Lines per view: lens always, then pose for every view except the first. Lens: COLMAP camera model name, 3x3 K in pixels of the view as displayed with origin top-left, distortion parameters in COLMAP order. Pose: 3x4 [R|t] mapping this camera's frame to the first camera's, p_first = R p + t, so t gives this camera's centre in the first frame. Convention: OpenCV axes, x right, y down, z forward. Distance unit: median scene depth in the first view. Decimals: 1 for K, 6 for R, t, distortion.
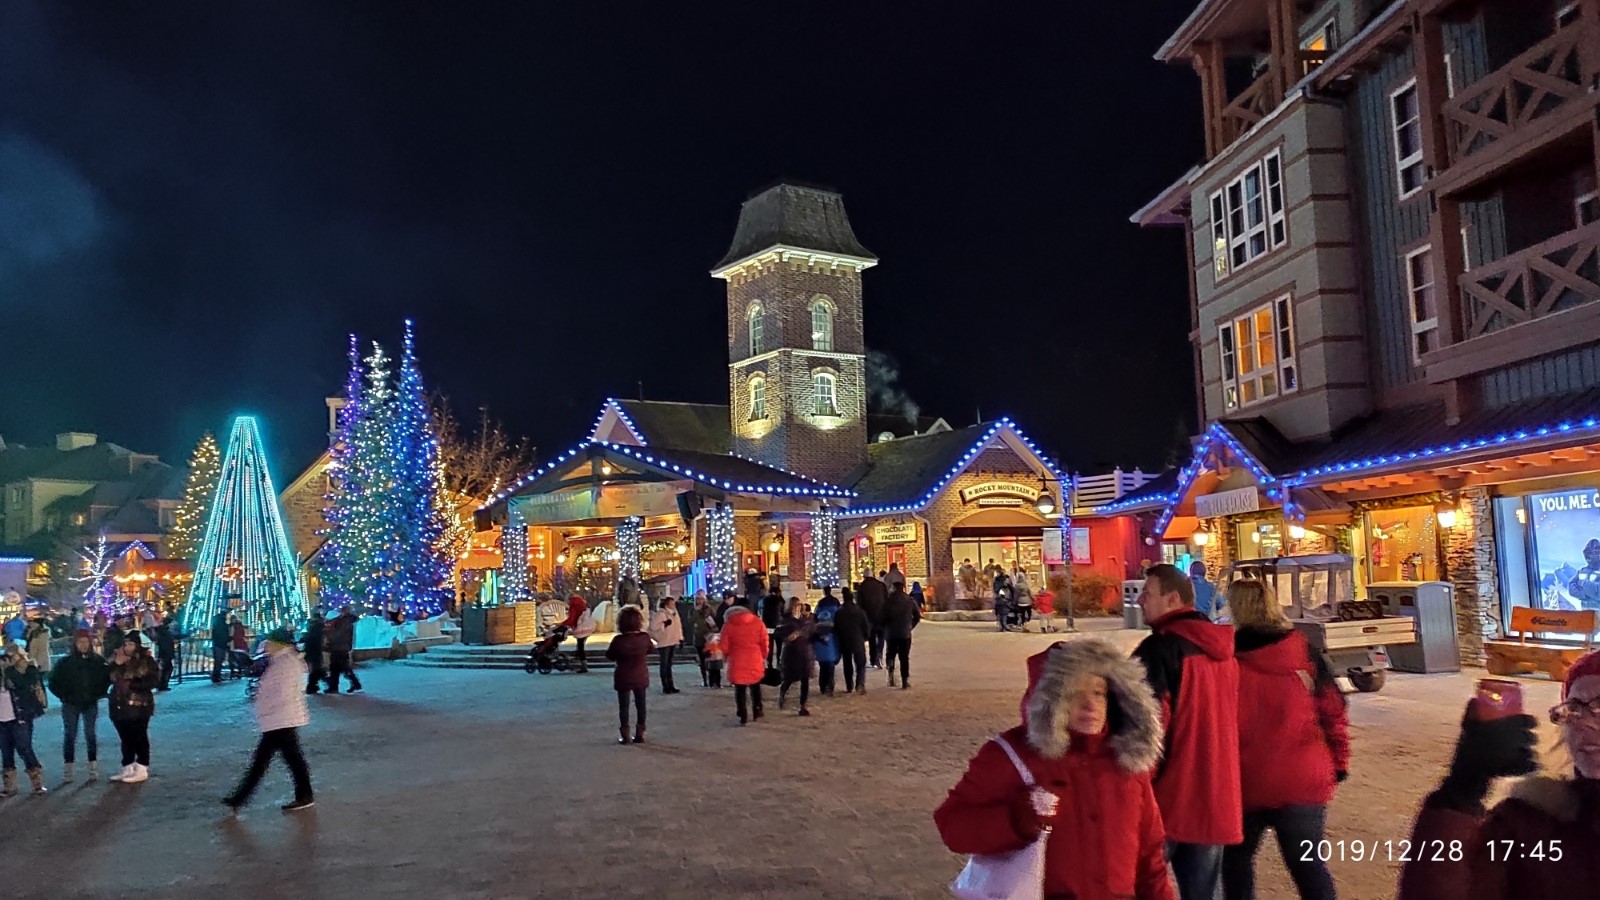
lens RADIAL K [[1194.8, 0, 801.7], [0, 1194.8, 460.0], [0, 0, 1]] dist [0.090778, -0.109988]
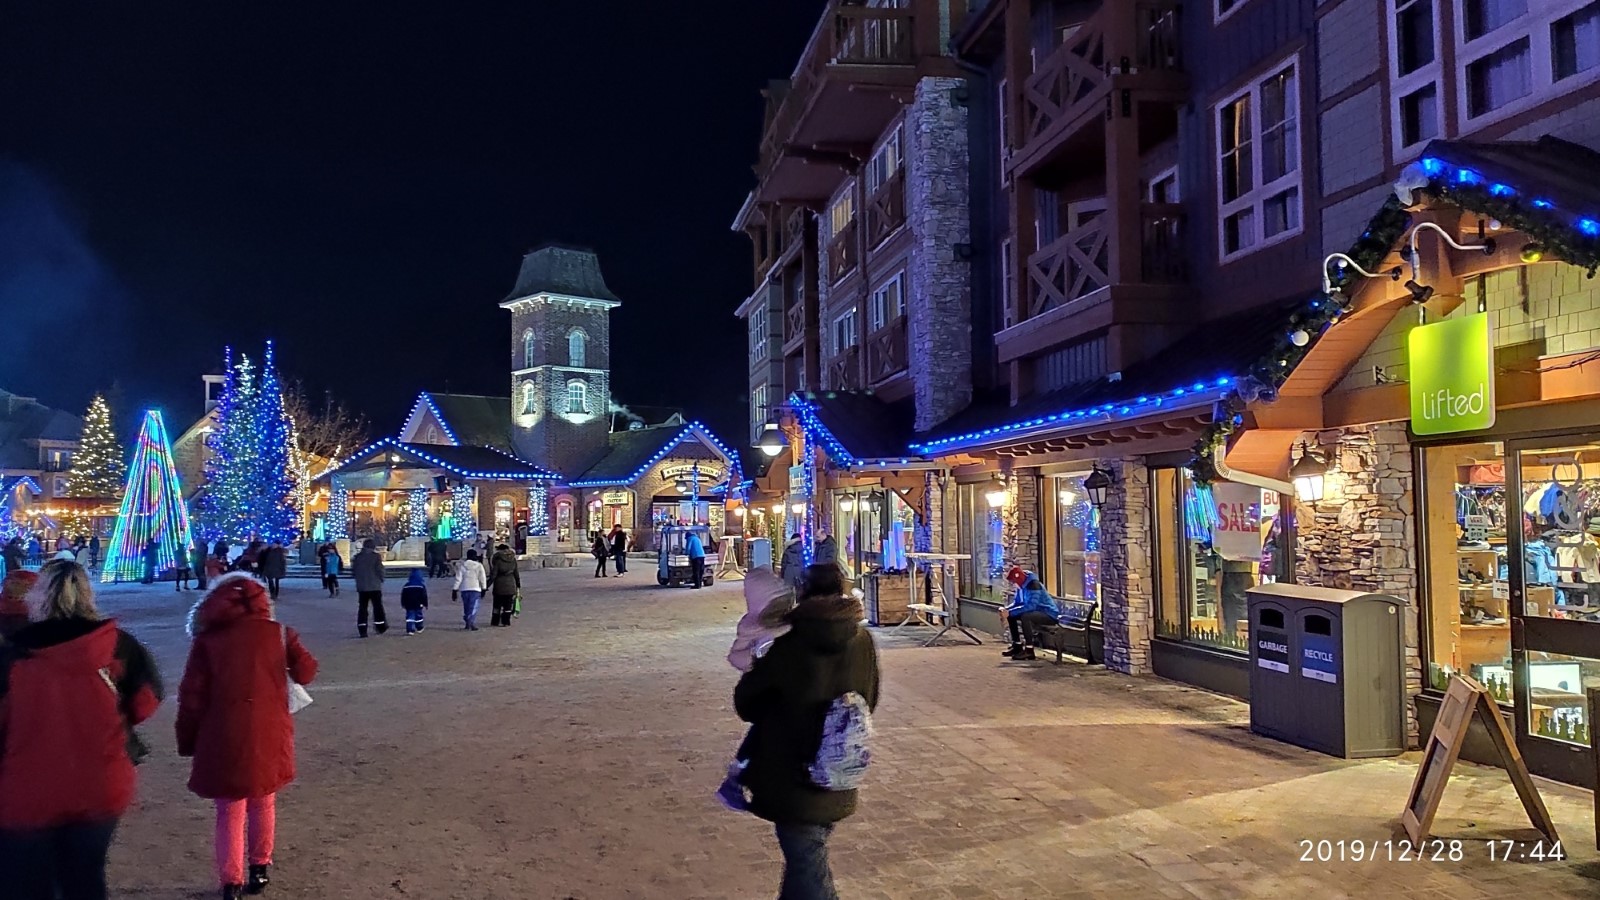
lens RADIAL K [[1194.8, 0, 801.7], [0, 1194.8, 460.0], [0, 0, 1]] dist [0.090778, -0.109988]
pose [[0.994881, 0.031217, 0.096112, 0.150698], [-0.035633, 0.998370, 0.044584, -0.054788], [-0.094564, -0.047781, 0.994371, -0.441981]]
